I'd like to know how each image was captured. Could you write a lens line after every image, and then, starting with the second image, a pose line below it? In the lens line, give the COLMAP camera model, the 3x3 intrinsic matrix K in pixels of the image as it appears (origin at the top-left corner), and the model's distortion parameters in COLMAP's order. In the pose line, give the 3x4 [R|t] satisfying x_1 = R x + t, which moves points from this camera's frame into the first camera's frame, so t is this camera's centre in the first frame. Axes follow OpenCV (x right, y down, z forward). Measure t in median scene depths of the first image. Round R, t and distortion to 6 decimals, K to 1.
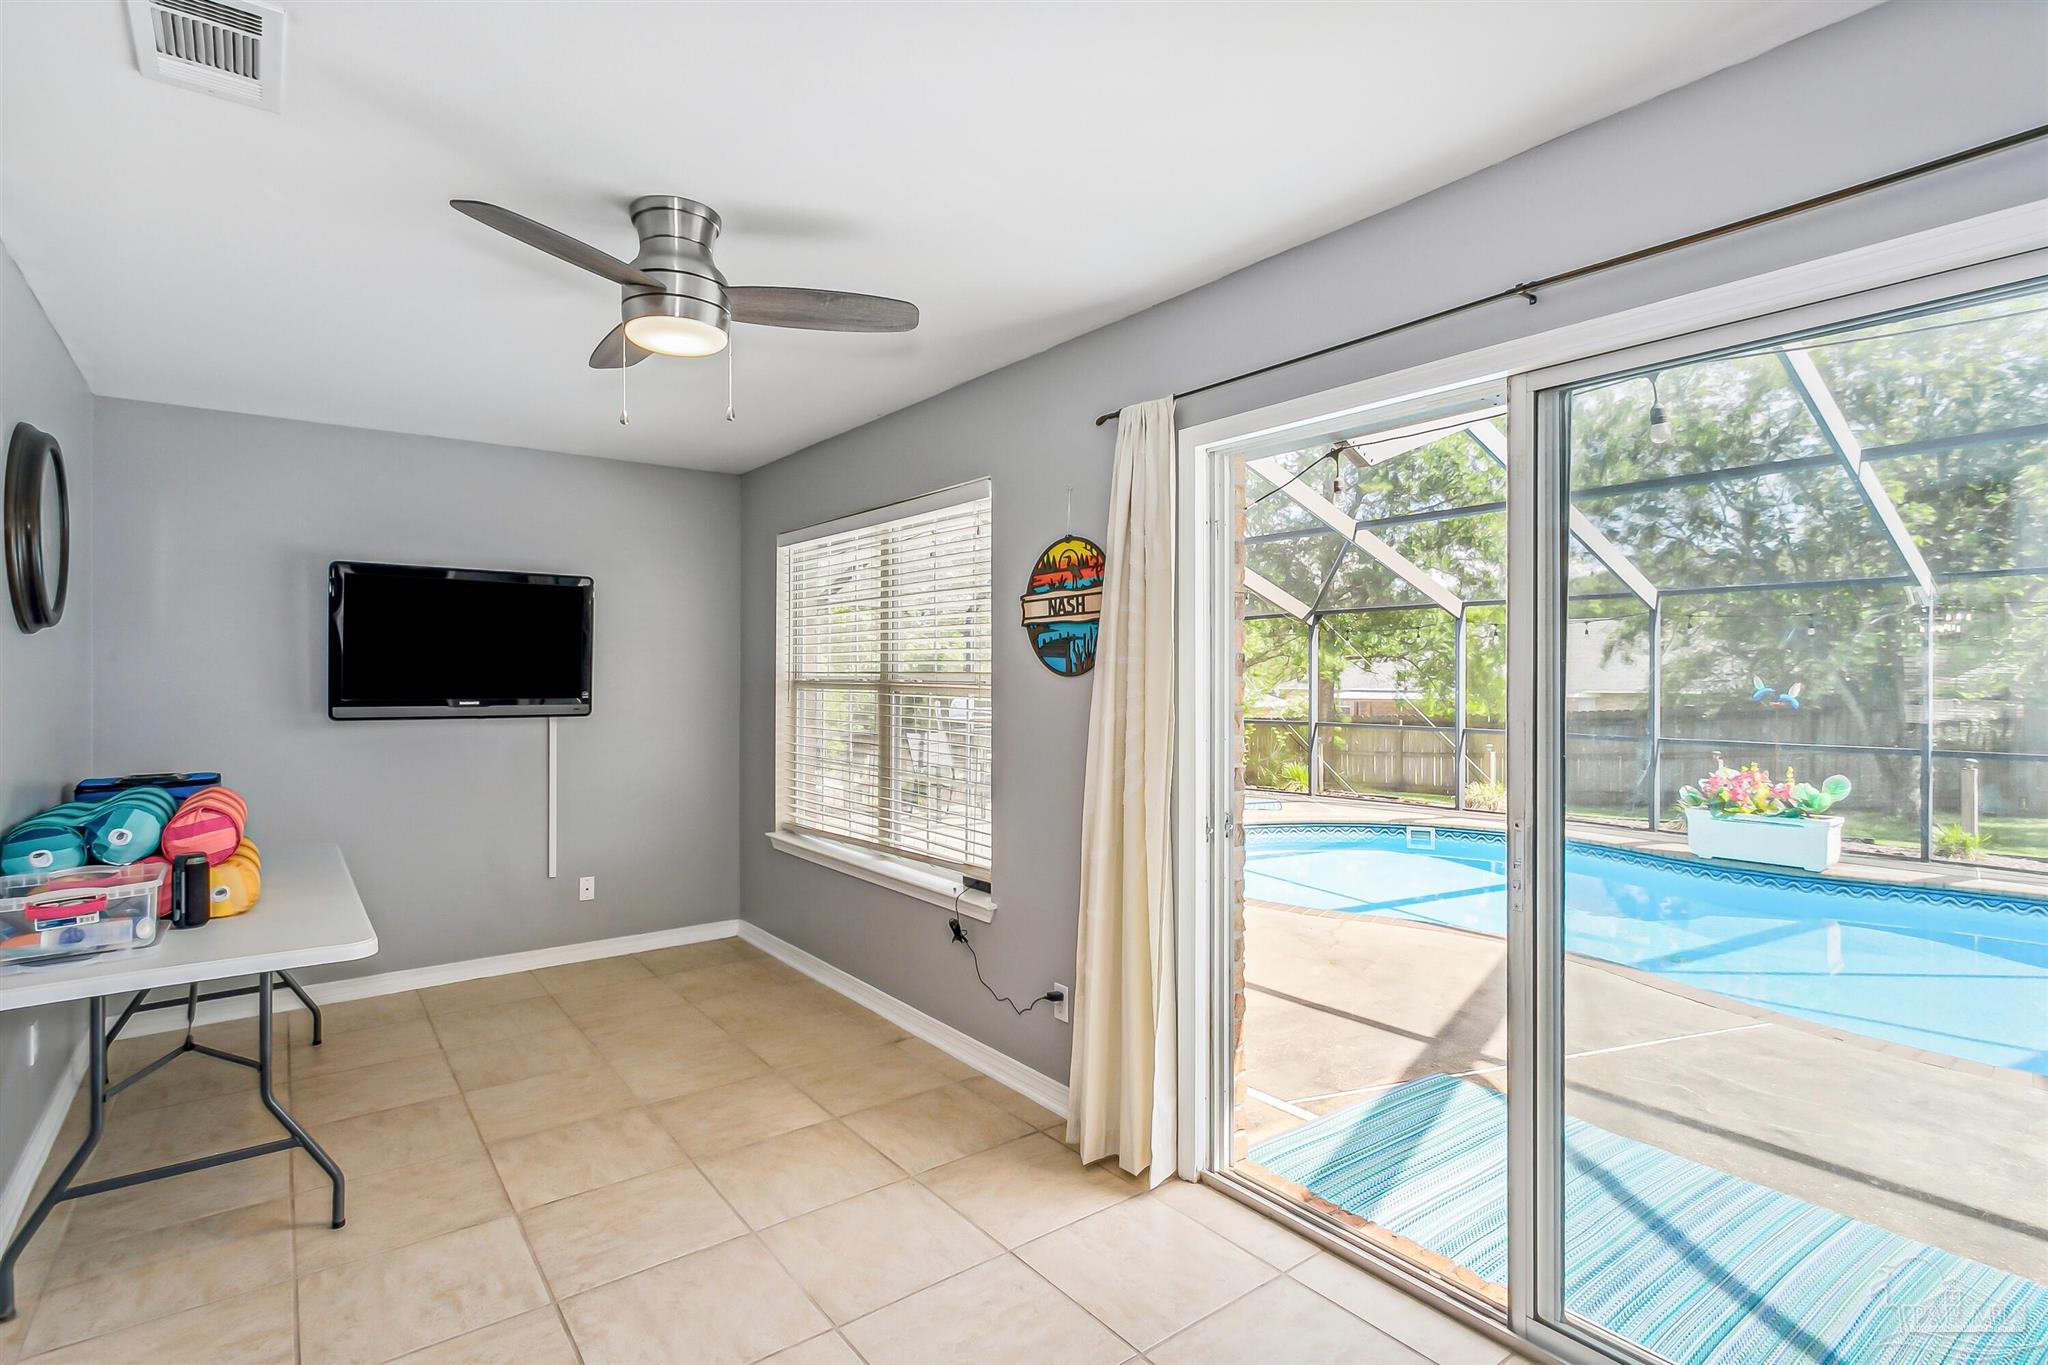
lens RADIAL K [[972.1, 0, 1024.0], [0, 972.1, 682.5], [0, 0, 1]] dist [-0.006063, -0.000347]
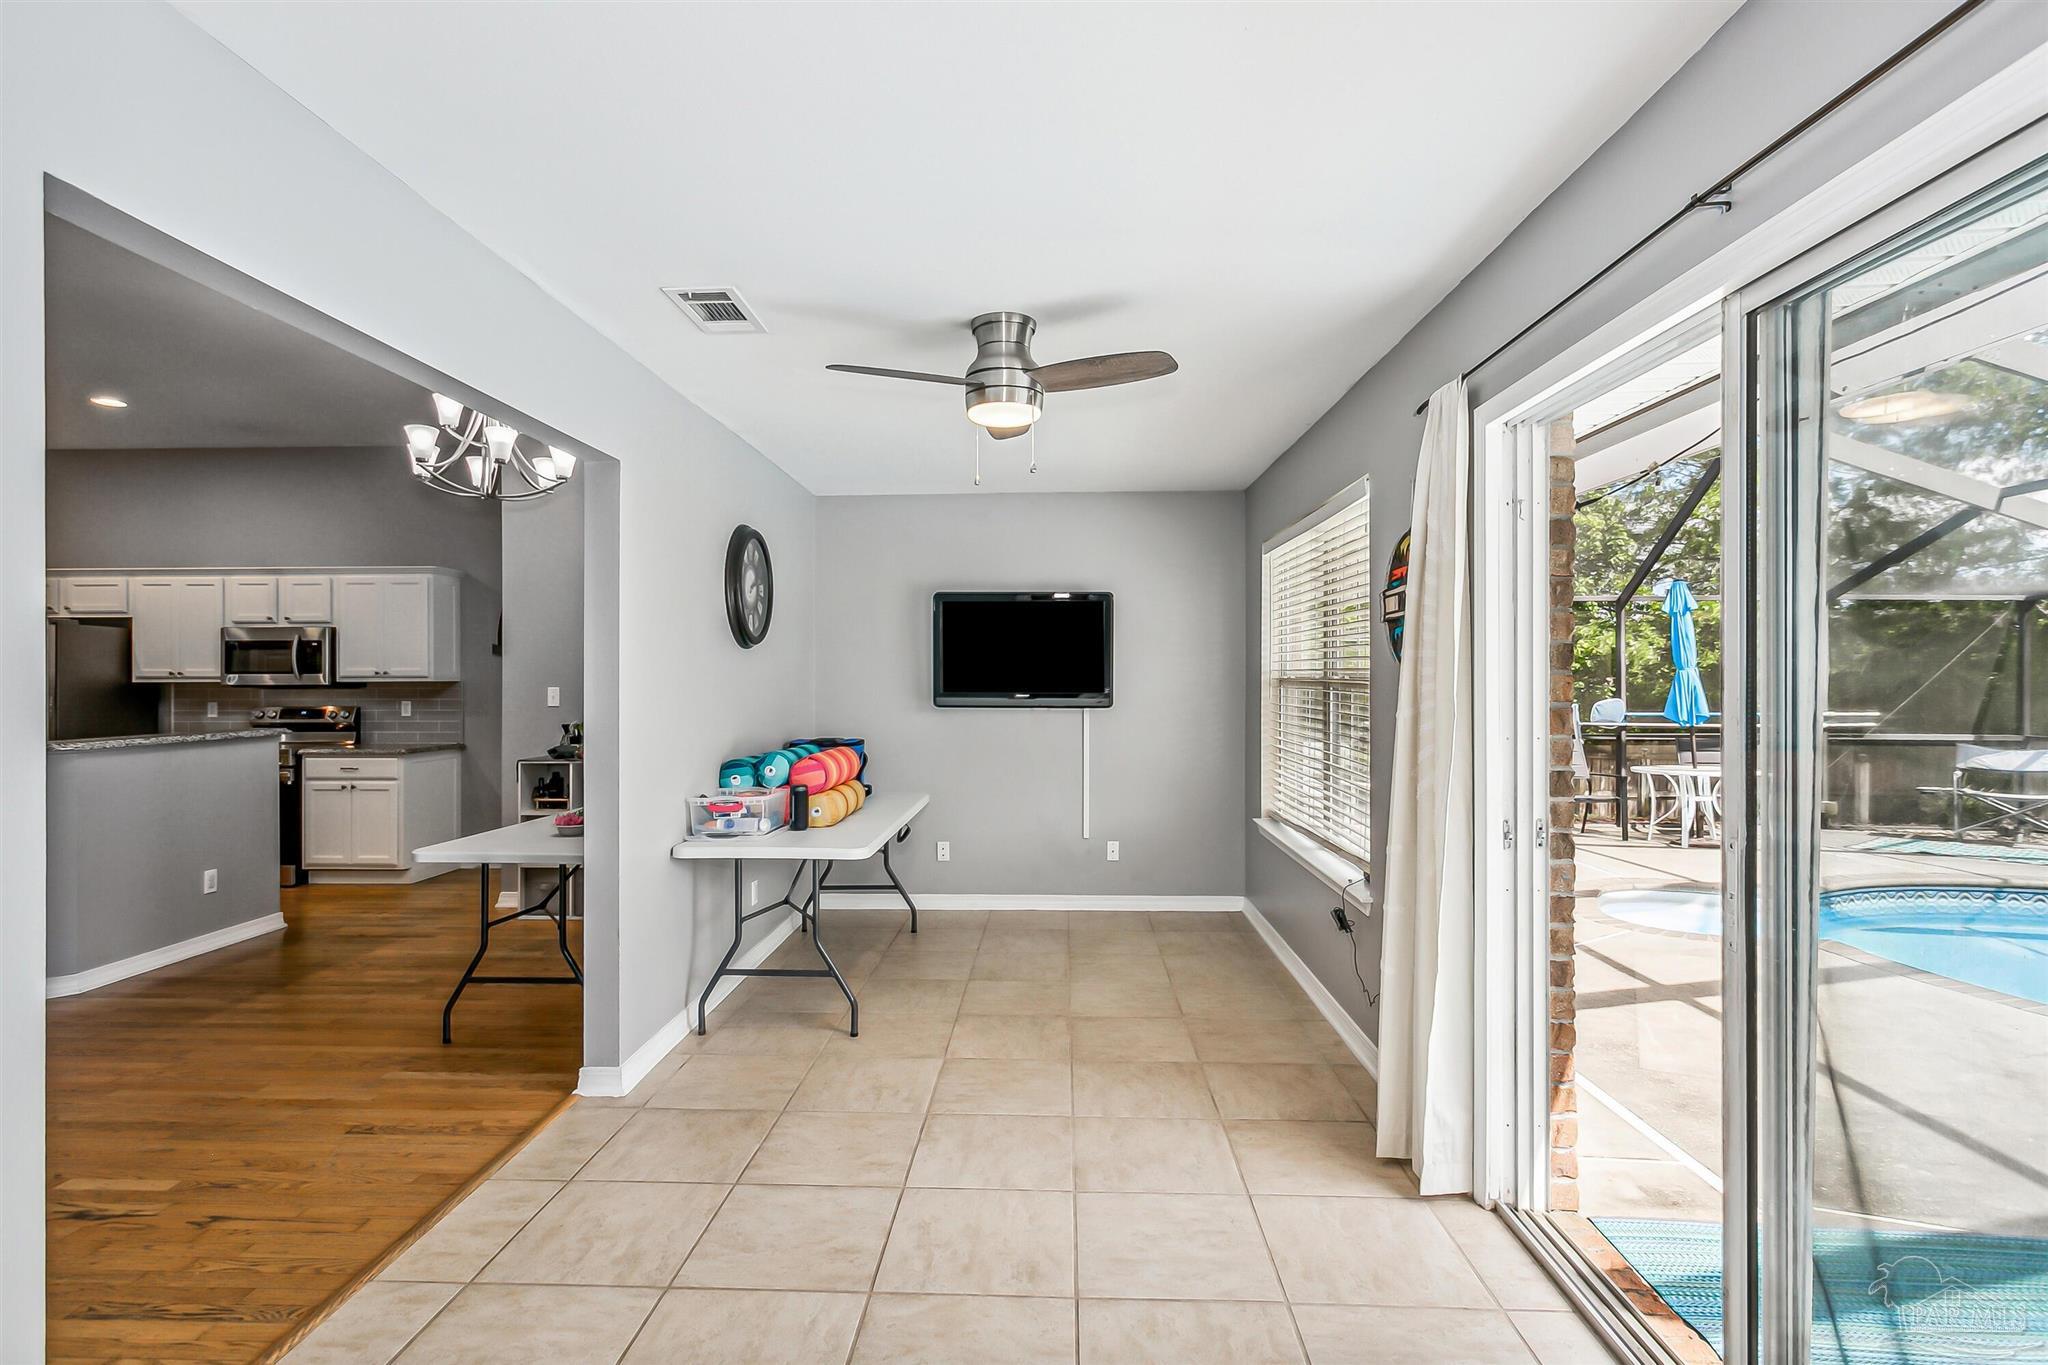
lens RADIAL K [[972.1, 0, 1024.0], [0, 972.1, 682.5], [0, 0, 1]] dist [-0.006063, -0.000347]
pose [[0.772185, 0.001064, -0.635396, 0.420397], [-0.002395, 0.999996, -0.001236, 0.008151], [0.635393, 0.002476, 0.772185, -0.008128]]
